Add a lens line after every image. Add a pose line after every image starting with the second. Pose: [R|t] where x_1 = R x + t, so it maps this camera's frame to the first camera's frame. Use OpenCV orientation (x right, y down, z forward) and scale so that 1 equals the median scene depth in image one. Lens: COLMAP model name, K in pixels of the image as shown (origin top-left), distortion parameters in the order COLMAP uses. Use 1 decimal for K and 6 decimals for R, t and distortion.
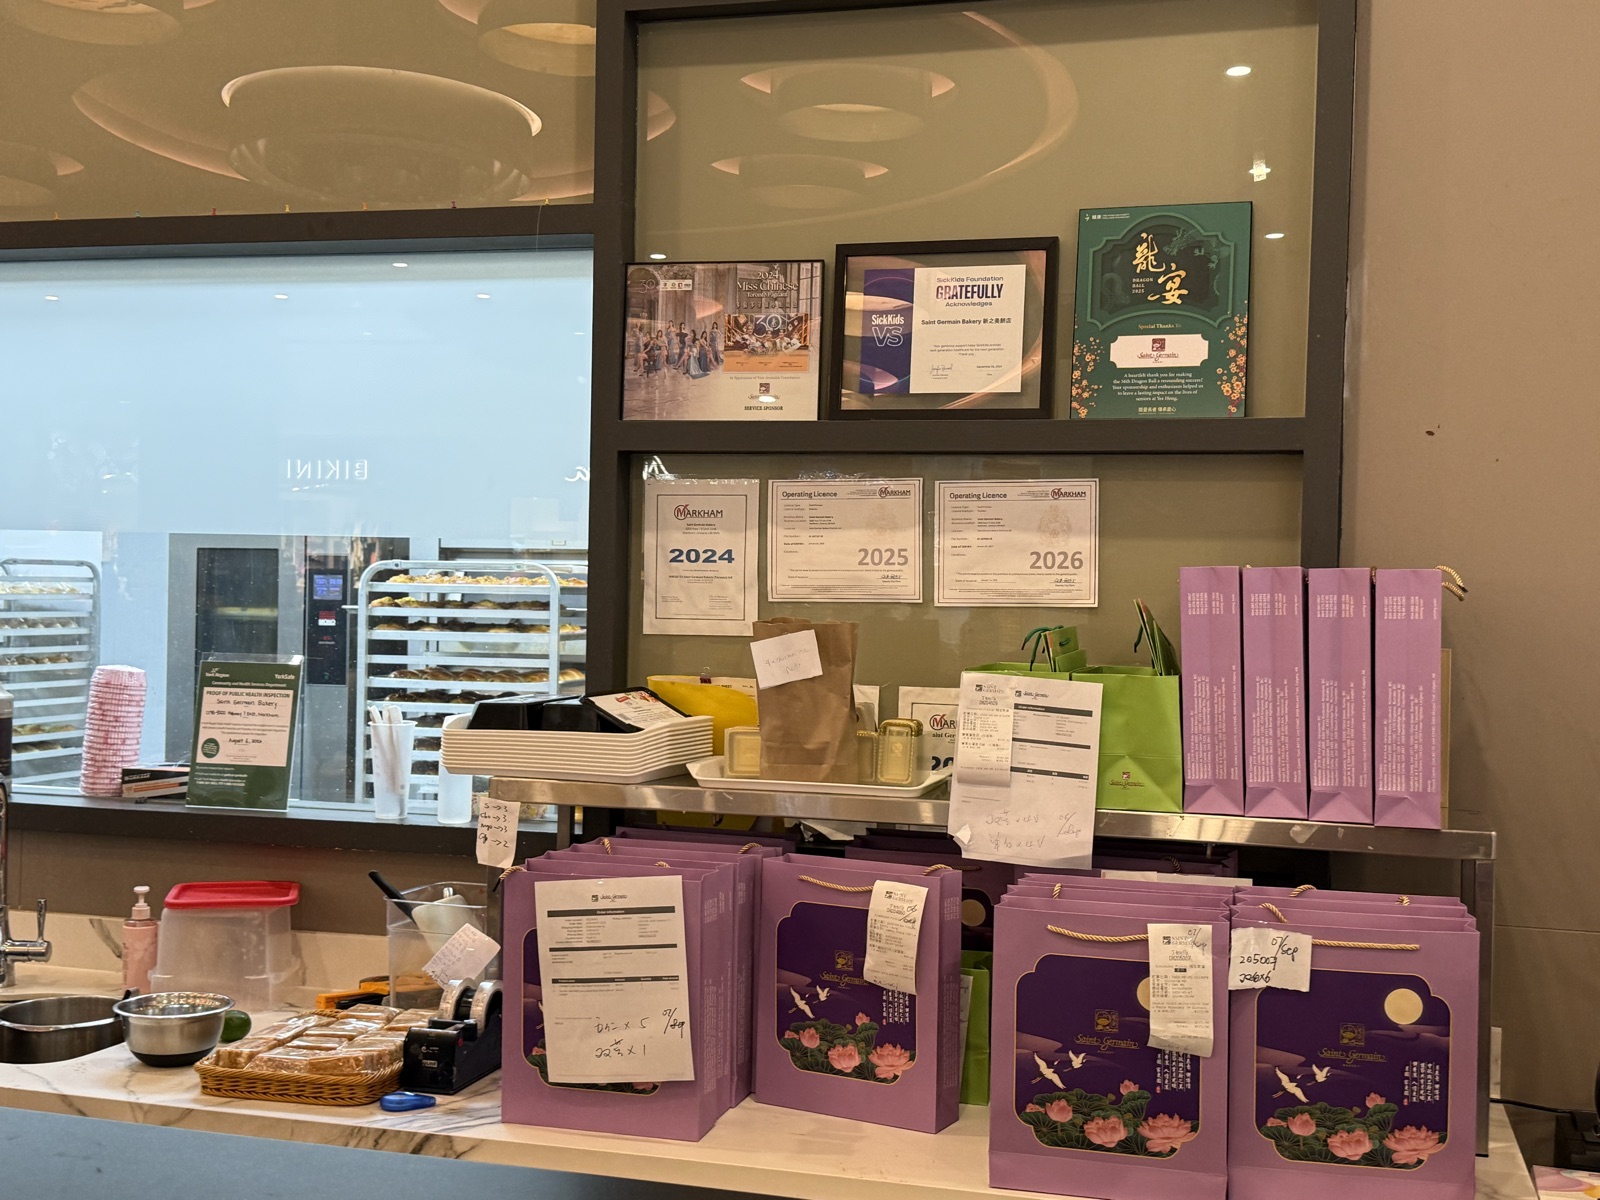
lens RADIAL K [[1814.0, 0, 800.0], [0, 1814.0, 600.0], [0, 0, 1]] dist [0.195022, -0.388554]
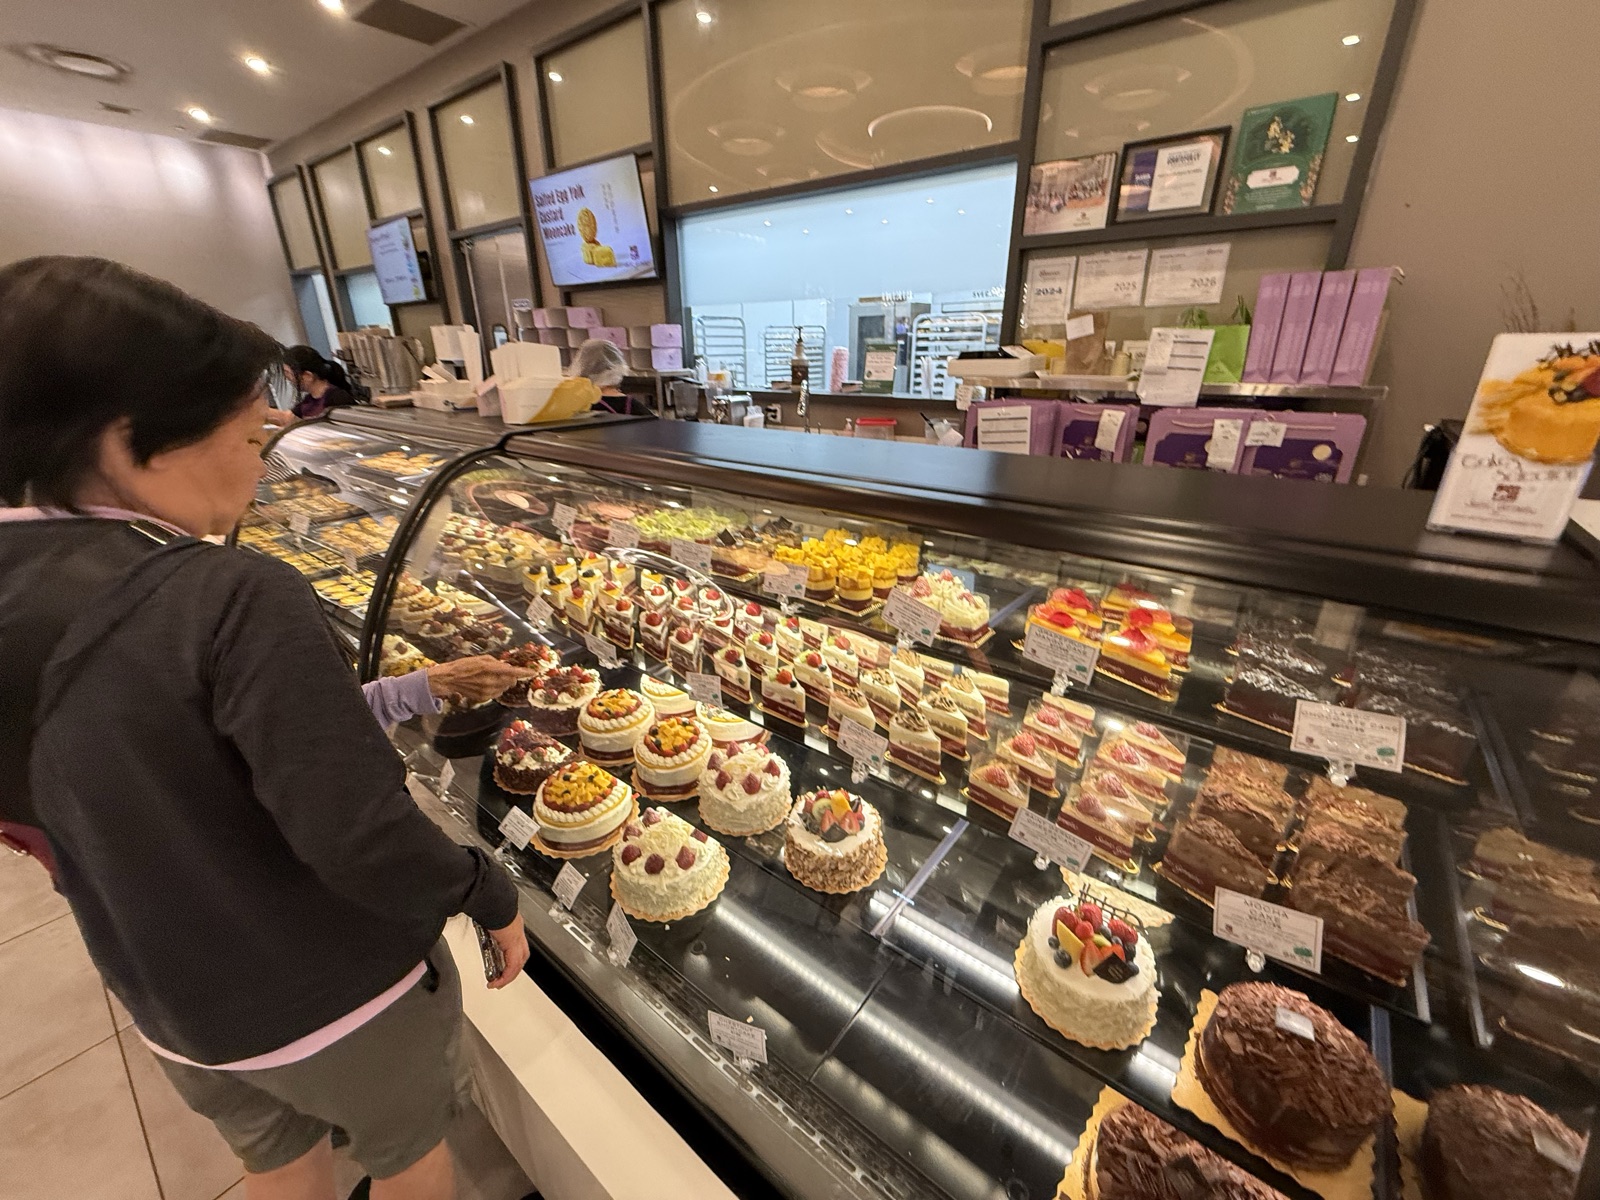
lens RADIAL K [[642.8, 0, 793.3], [0, 642.8, 602.8], [0, 0, 1]] dist [0.000008, 0.000070]
pose [[0.924140, 0.113246, -0.364884, -0.005492], [0.024883, 0.935191, 0.353269, 0.063387], [0.381242, -0.335549, 0.861430, -0.104351]]
